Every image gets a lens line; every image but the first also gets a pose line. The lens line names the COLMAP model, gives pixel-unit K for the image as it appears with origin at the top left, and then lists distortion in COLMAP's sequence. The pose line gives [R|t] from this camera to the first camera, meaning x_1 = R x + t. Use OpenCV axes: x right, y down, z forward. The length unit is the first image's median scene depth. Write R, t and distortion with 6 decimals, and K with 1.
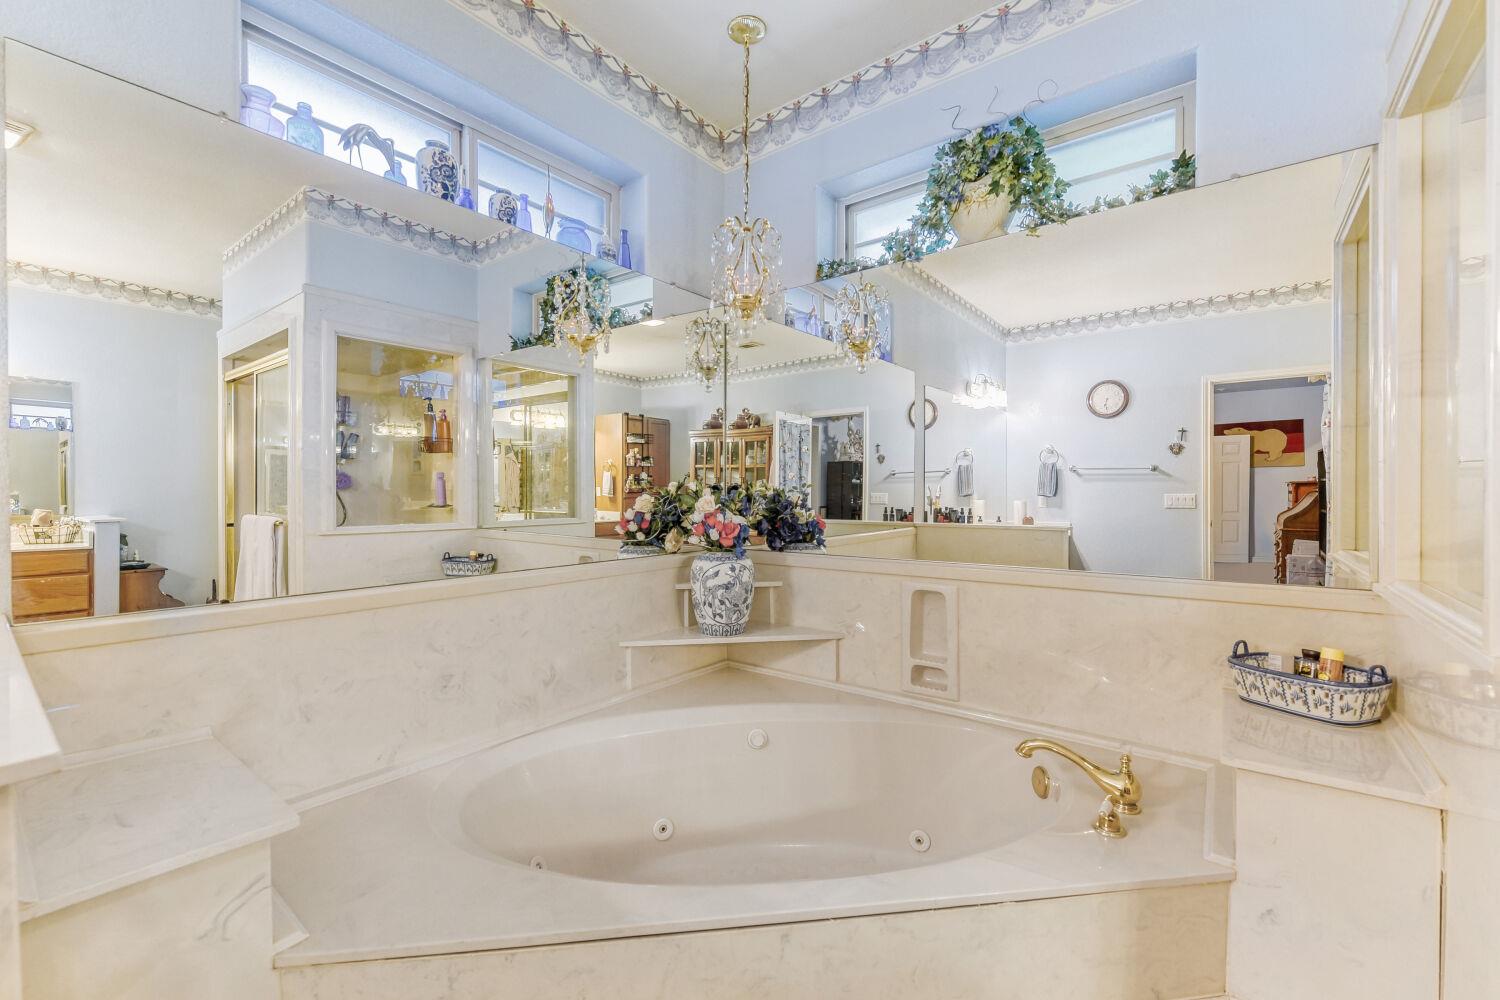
lens RADIAL K [[622.1, 0, 750.0], [0, 622.1, 500.0], [0, 0, 1]] dist [0.011197, -0.000093]
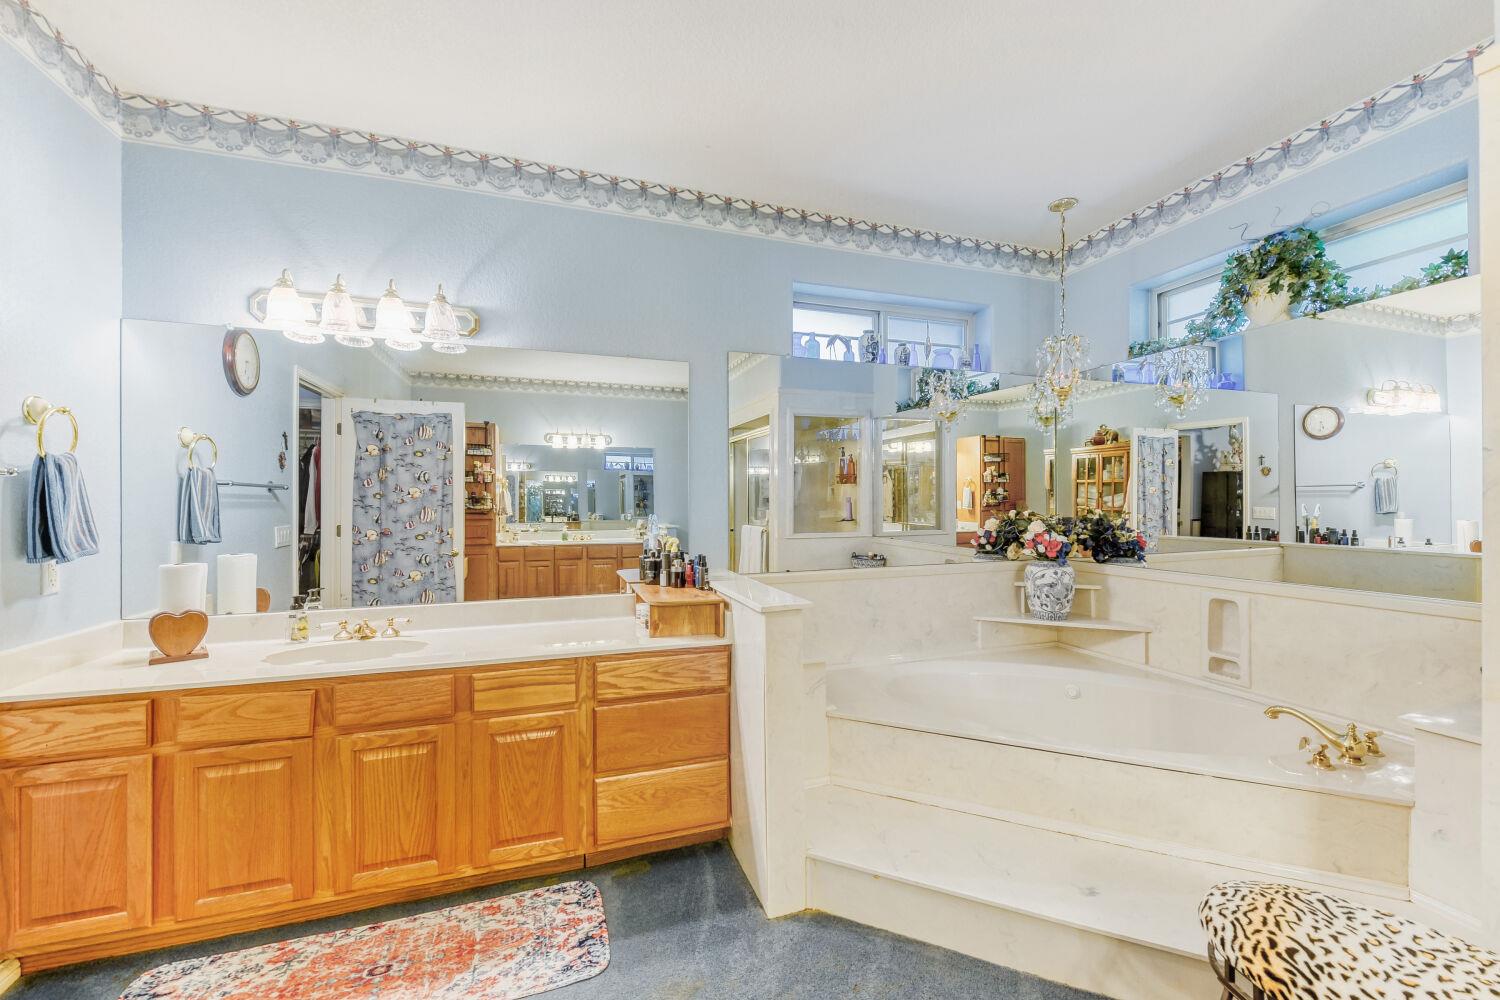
lens RADIAL K [[602.8, 0, 750.0], [0, 602.8, 500.0], [0, 0, 1]] dist [-0.012418, -0.000110]
pose [[0.840557, -0.002107, -0.541719, 0.116223], [-0.001977, 0.999974, -0.006957, -0.041371], [0.541719, 0.006919, 0.840531, -0.480803]]
